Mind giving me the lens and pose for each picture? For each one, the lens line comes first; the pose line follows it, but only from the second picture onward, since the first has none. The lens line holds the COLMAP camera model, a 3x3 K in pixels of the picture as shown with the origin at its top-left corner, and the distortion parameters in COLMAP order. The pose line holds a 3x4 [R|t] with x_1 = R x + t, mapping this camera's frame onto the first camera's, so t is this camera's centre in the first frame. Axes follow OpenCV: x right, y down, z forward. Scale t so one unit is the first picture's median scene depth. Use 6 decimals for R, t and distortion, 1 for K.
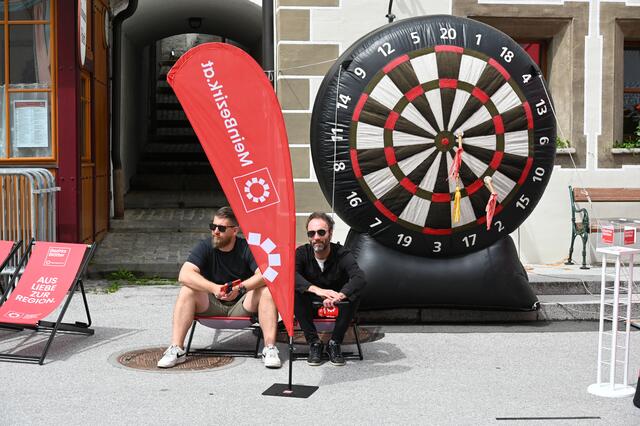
lens RADIAL K [[1419.7, 0, 320.0], [0, 1419.7, 213.0], [0, 0, 1]] dist [-0.049549, -0.007767]
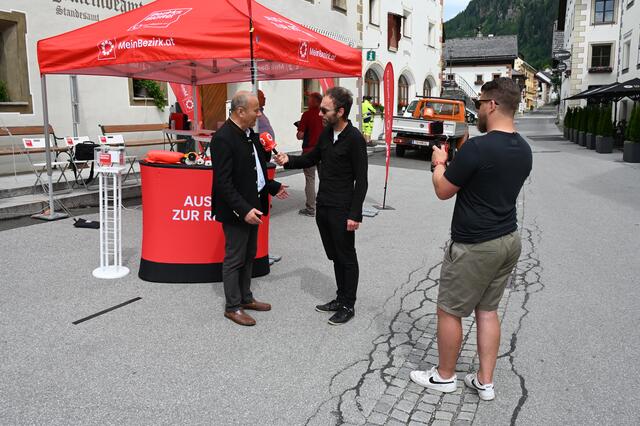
lens RADIAL K [[558.5, 0, 320.0], [0, 558.5, 213.0], [0, 0, 1]] dist [-0.000516, -0.010934]
pose [[0.568643, -0.148550, 0.809060, -0.088859], [0.040020, 0.987390, 0.153164, -0.004729], [-0.821611, -0.054717, 0.567417, 0.436978]]
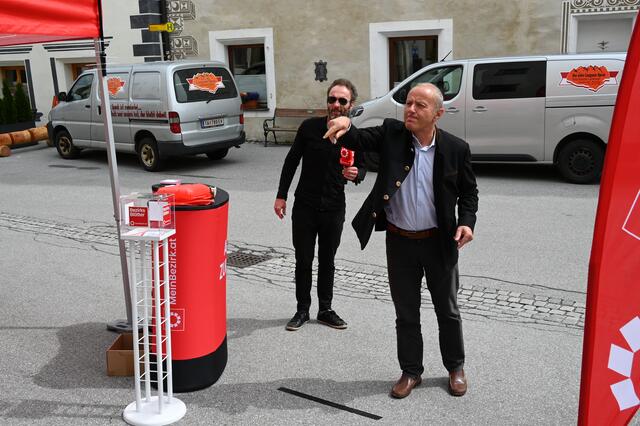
lens RADIAL K [[670.9, 0, 320.0], [0, 670.9, 213.0], [0, 0, 1]] dist [-0.006507, -0.010684]
pose [[-0.707683, -0.134798, 0.693552, -0.083930], [0.054801, 0.968201, 0.244097, -0.054887], [-0.704402, 0.210751, -0.677792, 0.959053]]
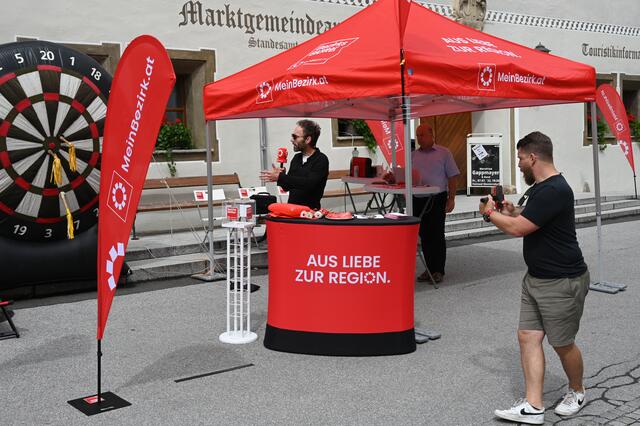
lens RADIAL K [[815.4, 0, 320.0], [0, 815.4, 213.0], [0, 0, 1]] dist [-0.000874, -0.034935]
pose [[0.852951, -0.071679, 0.517046, -0.078682], [0.061505, 0.997428, 0.036813, -0.004533], [-0.518354, 0.000401, 0.855166, 0.288543]]
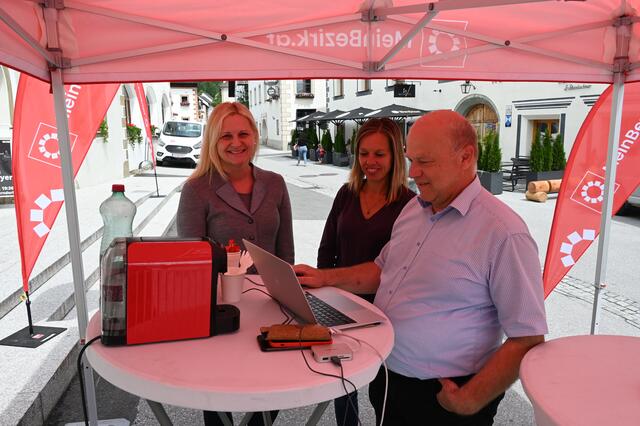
lens RADIAL K [[475.3, 0, 320.0], [0, 475.3, 213.0], [0, 0, 1]] dist [0.000408, -0.000395]
pose [[-0.028865, -0.175893, 0.983986, 0.307605], [0.044757, 0.983181, 0.177062, -0.050820], [-0.998581, 0.049151, -0.020507, 0.967650]]
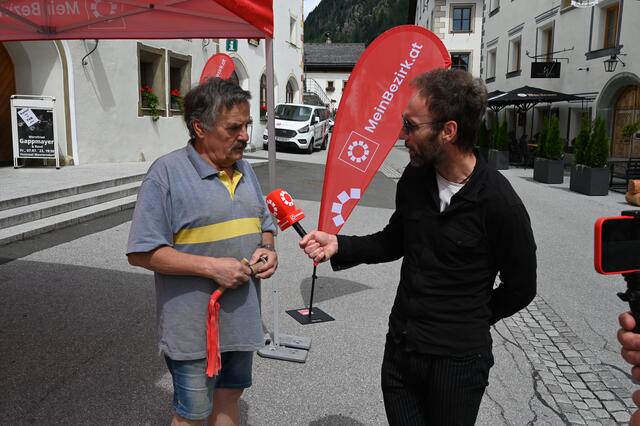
lens RADIAL K [[549.2, 0, 320.0], [0, 549.2, 213.0], [0, 0, 1]] dist [-0.001404, -0.010131]
pose [[0.325227, -0.155899, 0.932696, 0.264977], [0.023654, 0.987349, 0.156787, -0.018125], [-0.945340, -0.028930, 0.324800, 0.686625]]
